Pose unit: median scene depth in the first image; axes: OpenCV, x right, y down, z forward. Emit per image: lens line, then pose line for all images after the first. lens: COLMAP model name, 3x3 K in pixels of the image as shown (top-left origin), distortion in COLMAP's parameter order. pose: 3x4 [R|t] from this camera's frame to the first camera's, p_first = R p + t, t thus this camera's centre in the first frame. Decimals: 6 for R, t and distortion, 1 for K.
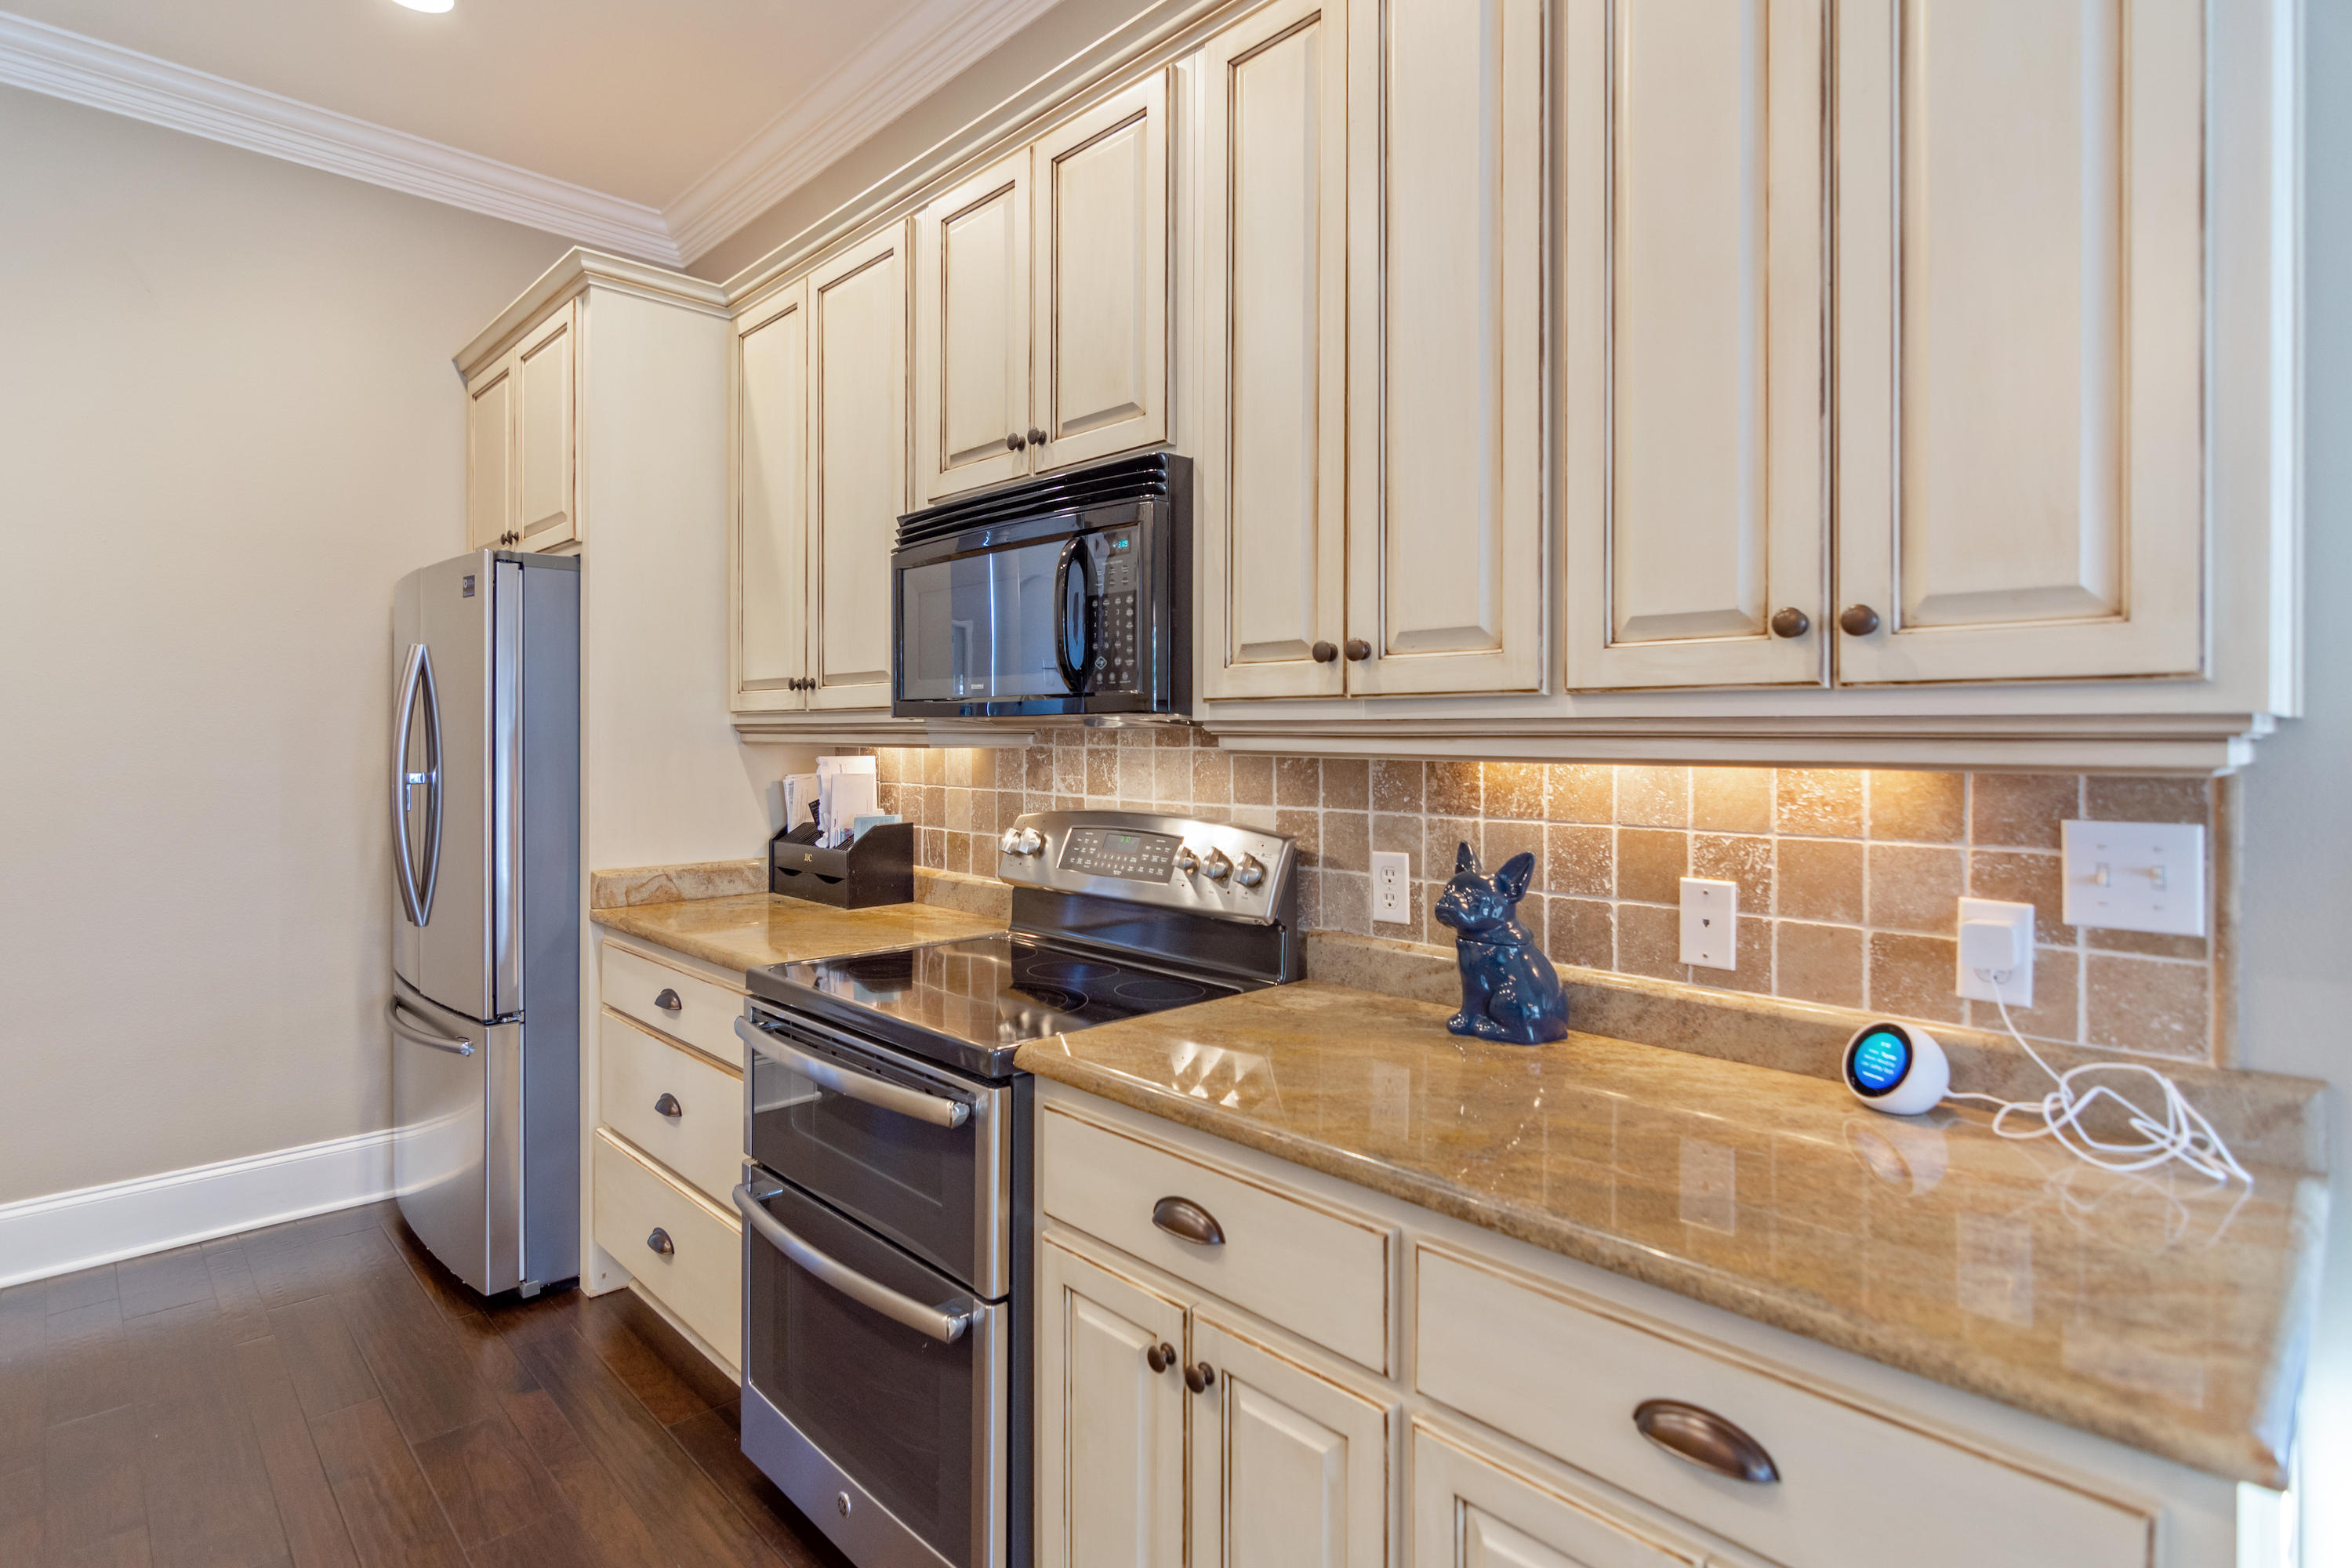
lens RADIAL K [[1165.5, 0, 1176.0], [0, 1165.5, 735.4], [0, 0, 1]] dist [-0.010088, 0.000391]
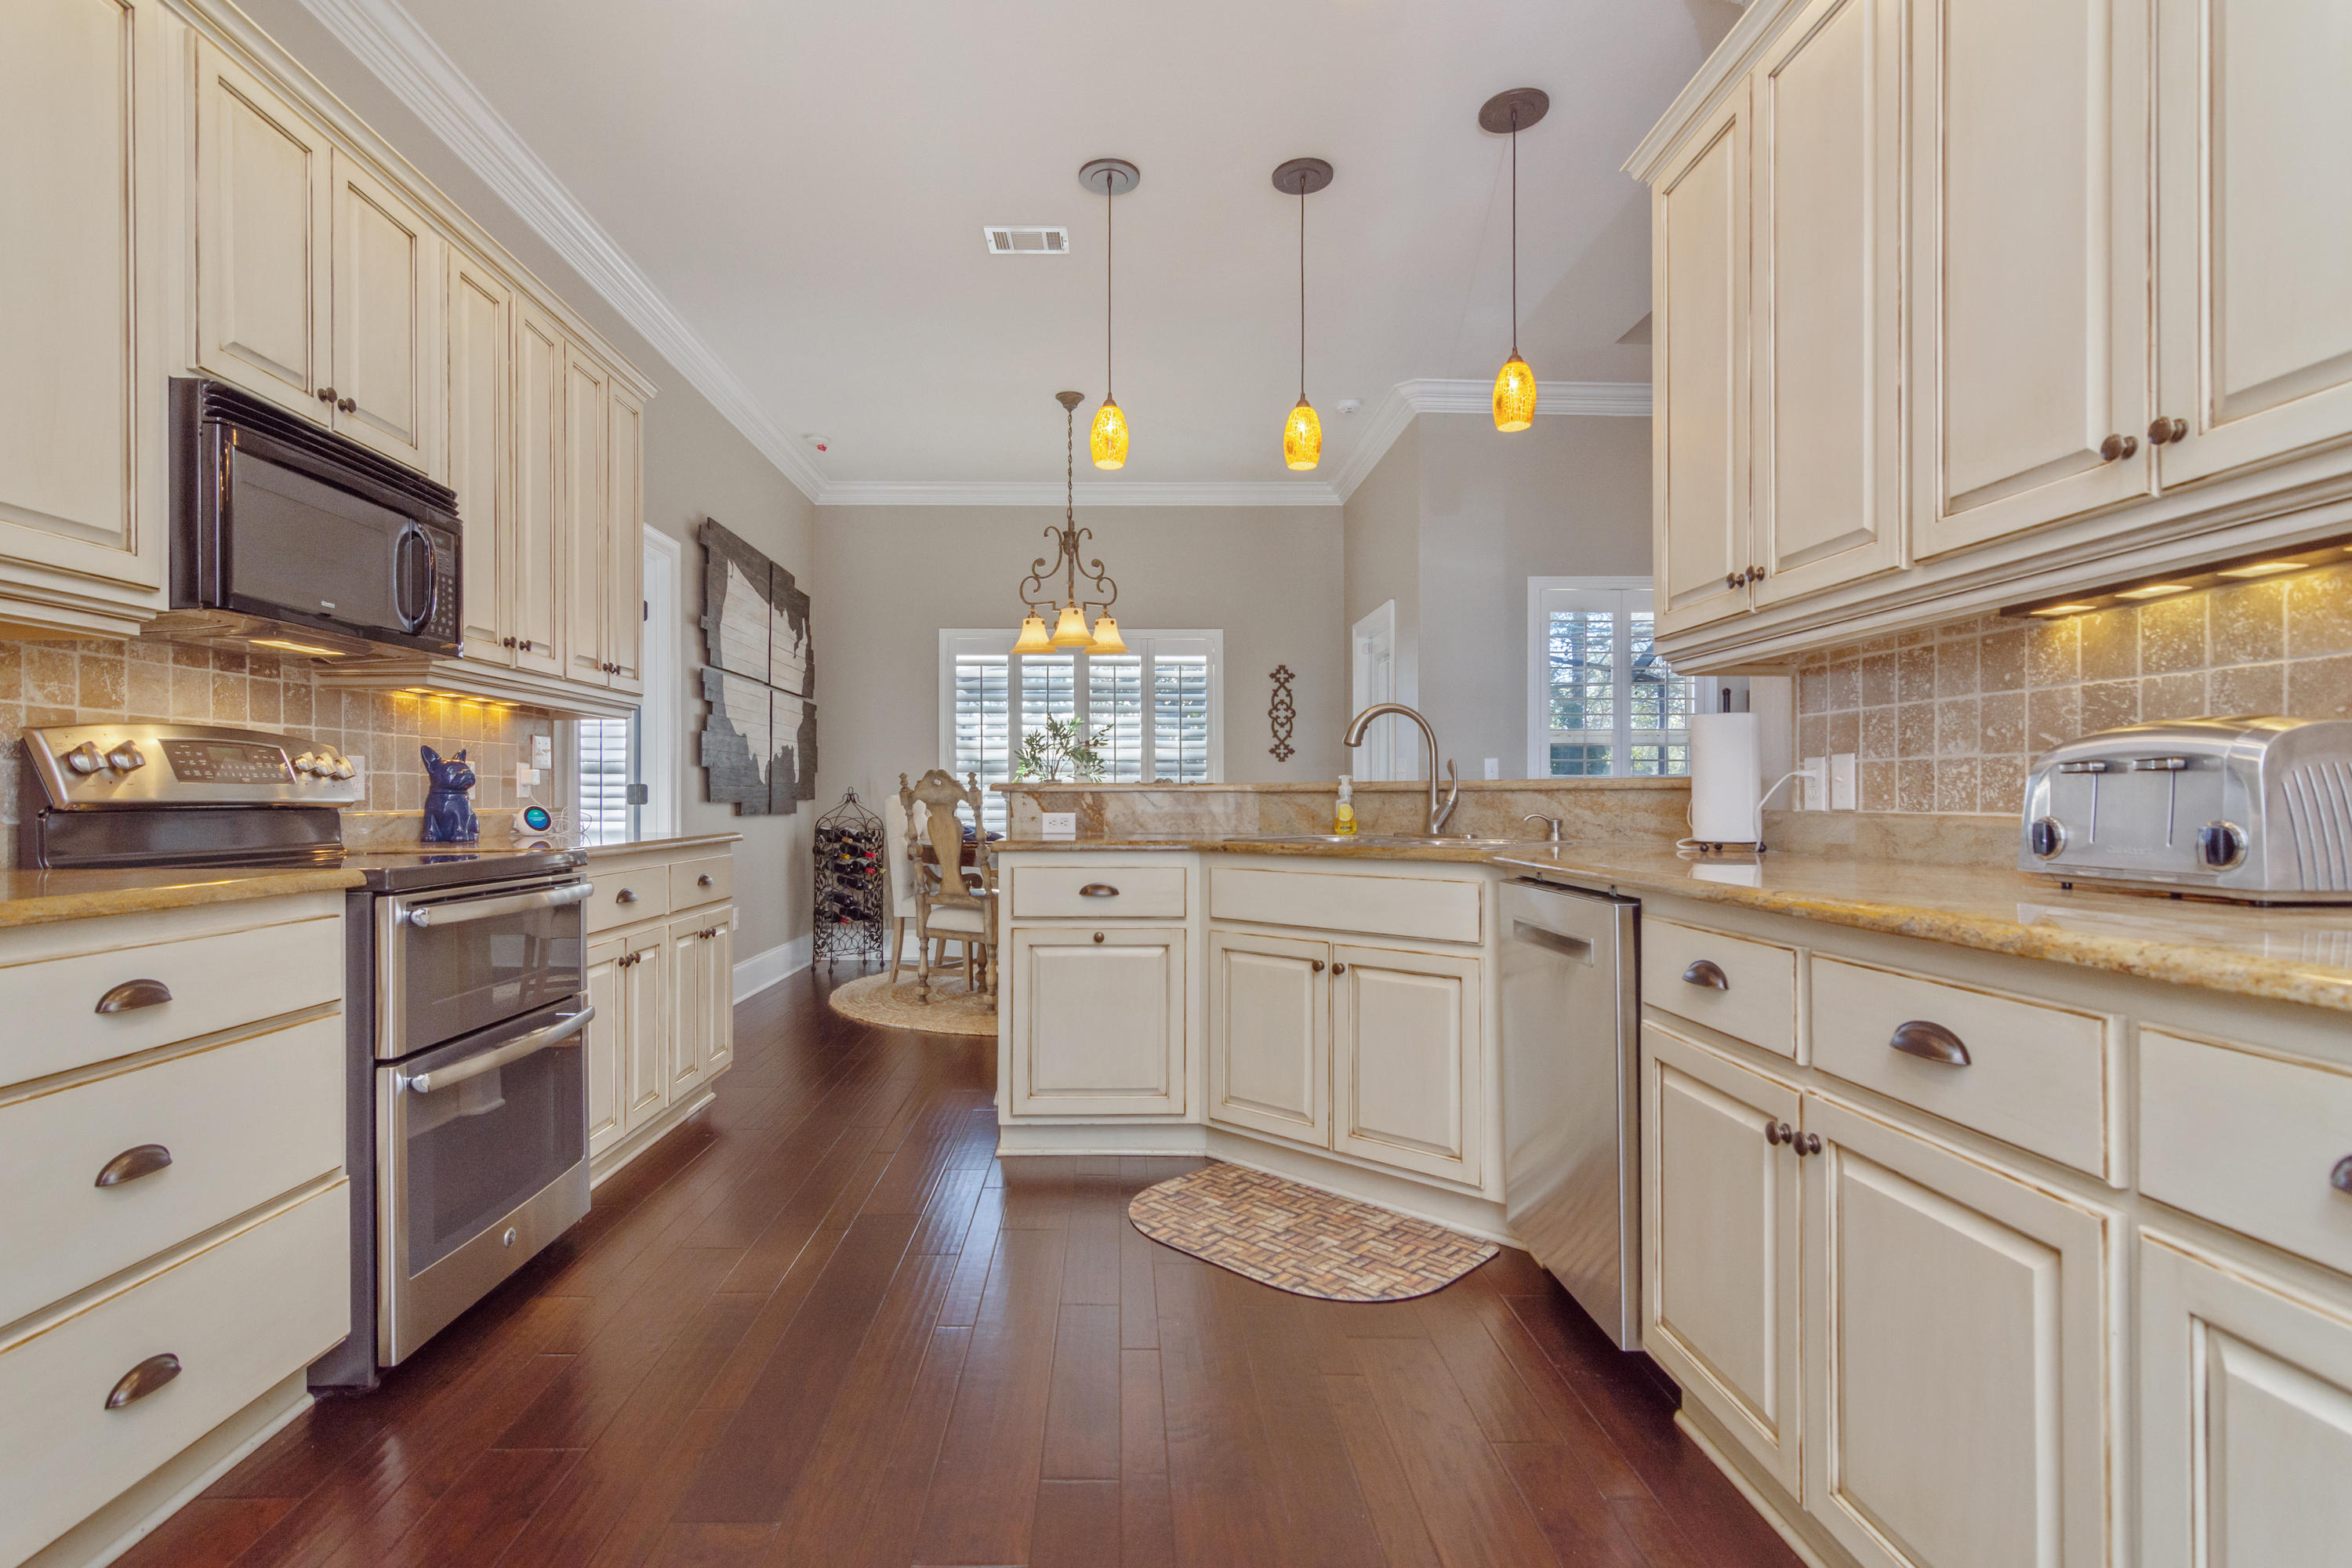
lens RADIAL K [[1172.3, 0, 1127.4], [0, 1172.3, 799.5], [0, 0, 1]] dist [-0.000947, -0.000136]
pose [[-0.722148, -0.001855, 0.691736, -1.697743], [0.000330, 0.999995, 0.003026, 0.159311], [-0.691739, 0.002414, -0.722144, 1.460406]]
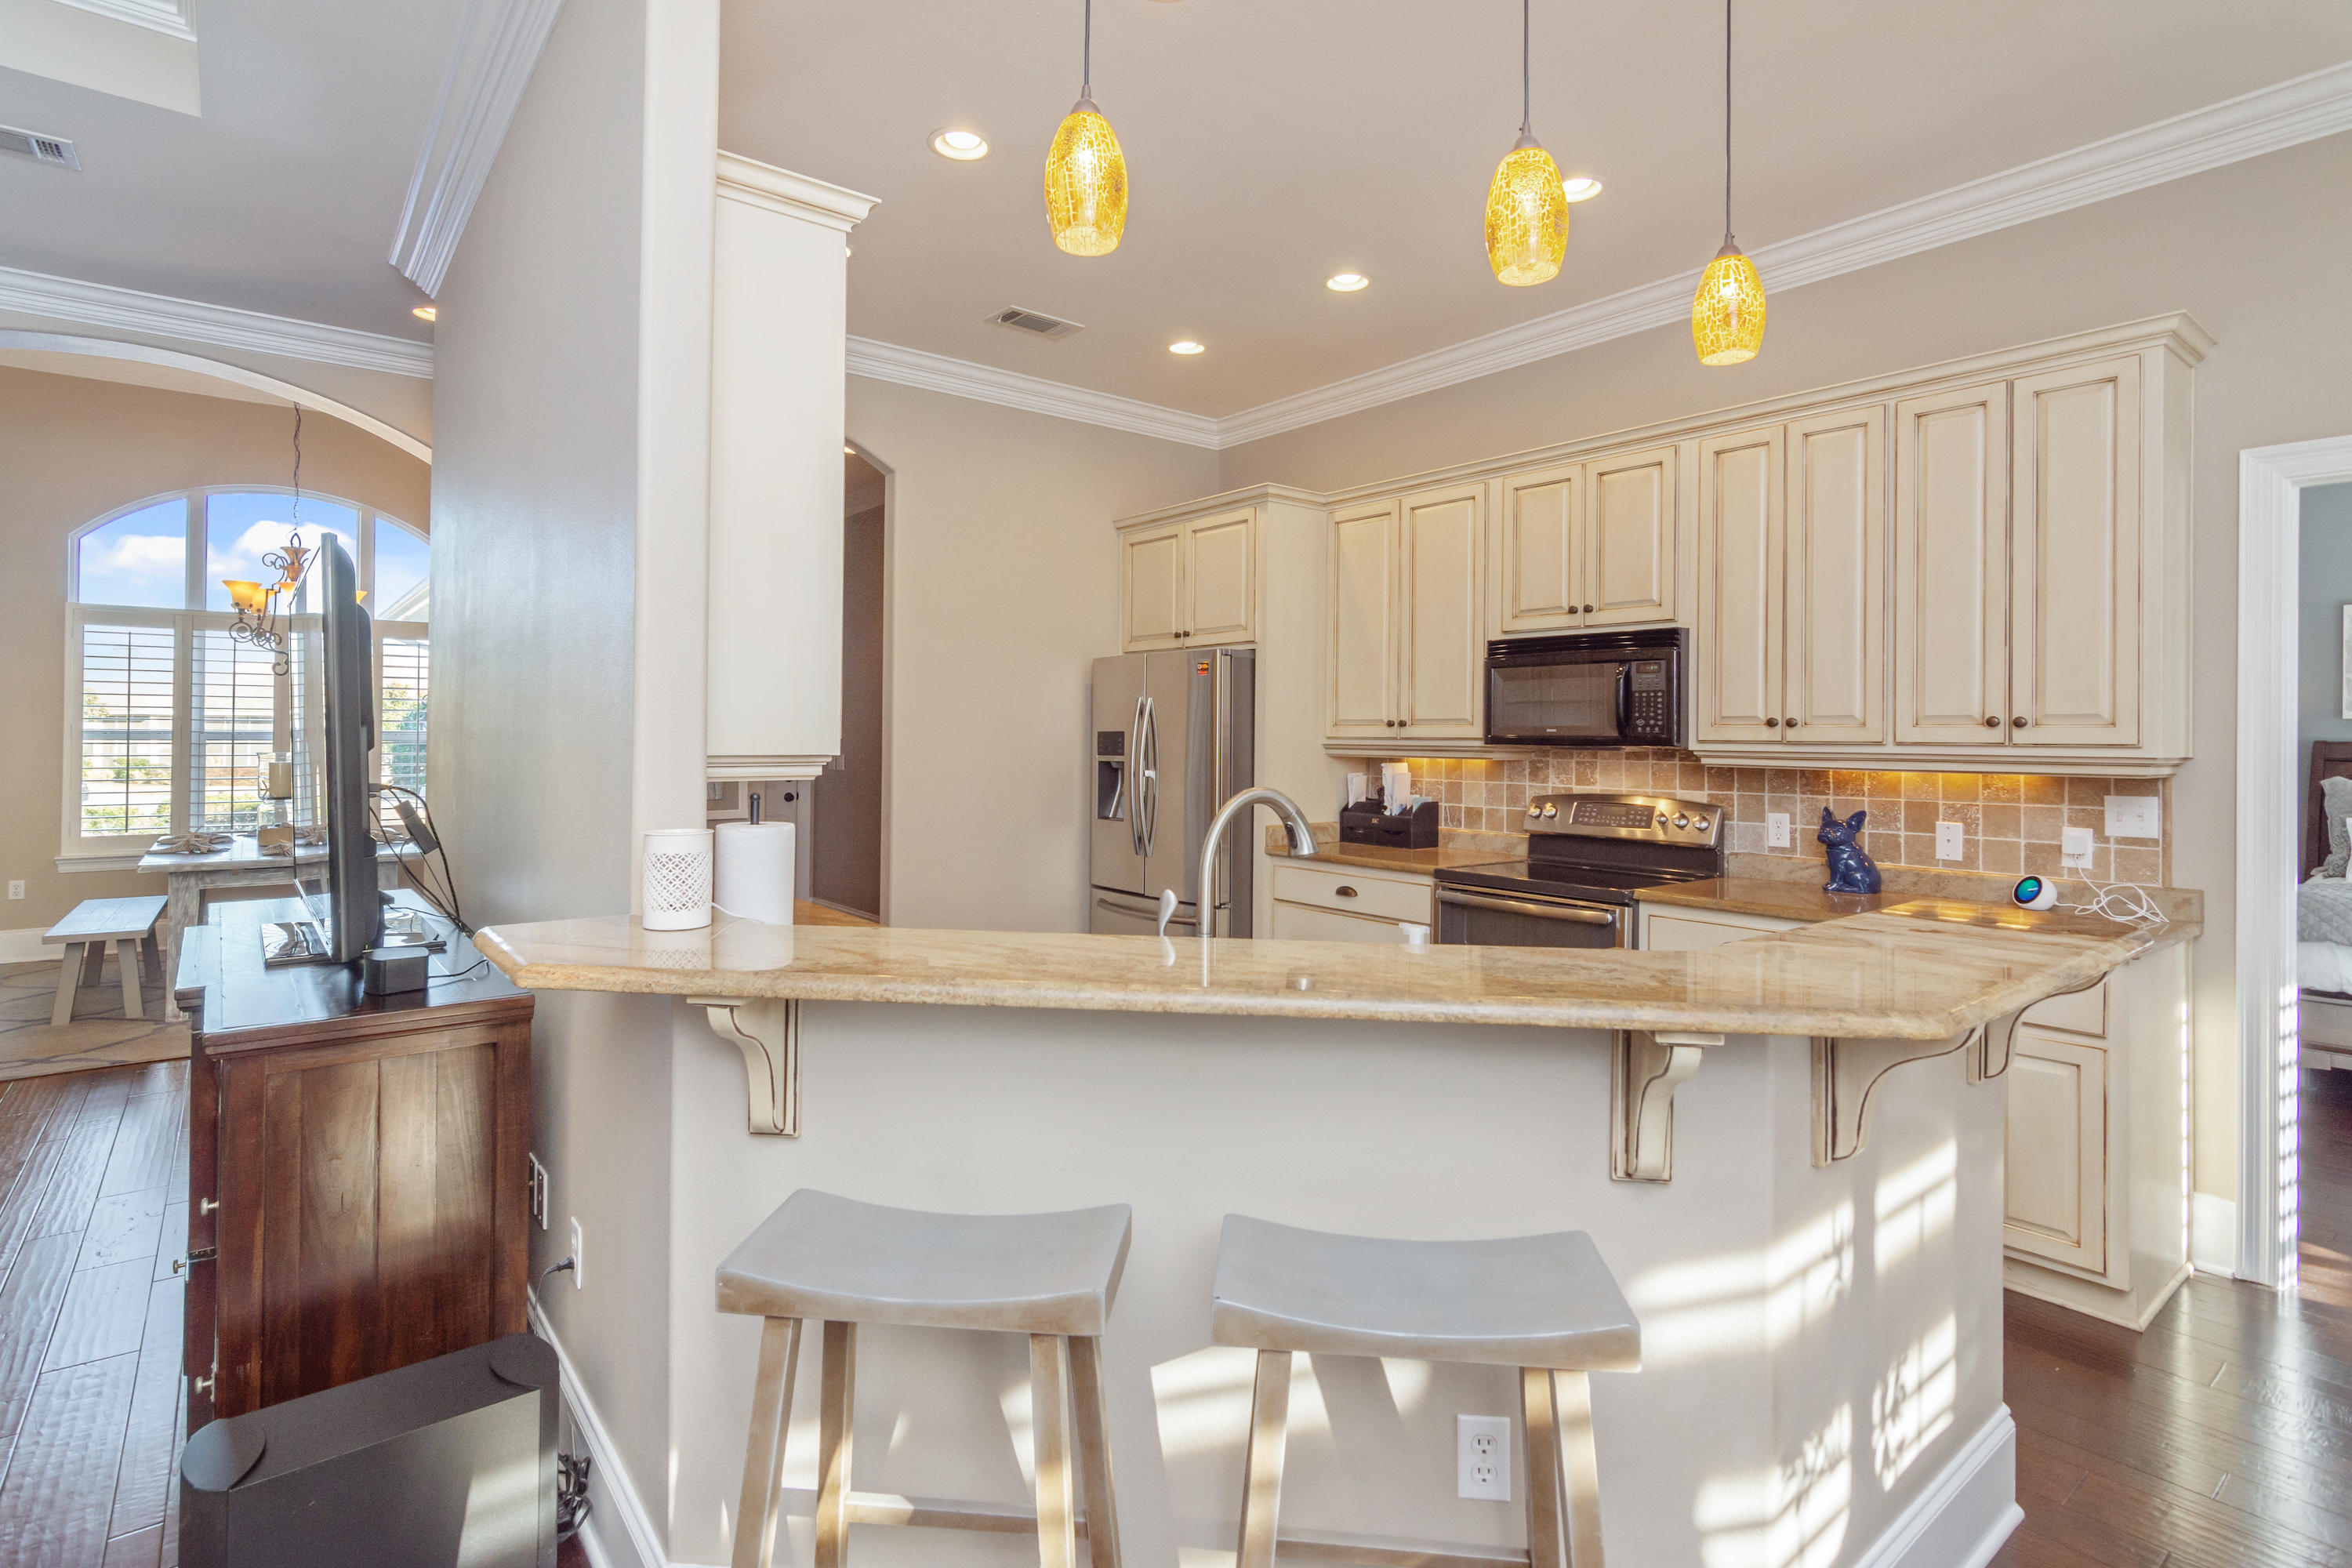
lens RADIAL K [[1155.2, 0, 1167.2], [0, 1155.2, 730.4], [0, 0, 1]] dist [-0.001457, -0.000138]
pose [[0.994637, 0.007244, -0.103171, -0.715068], [-0.008037, 0.999941, -0.007276, -0.025001], [0.103112, 0.008066, 0.994637, -1.210759]]
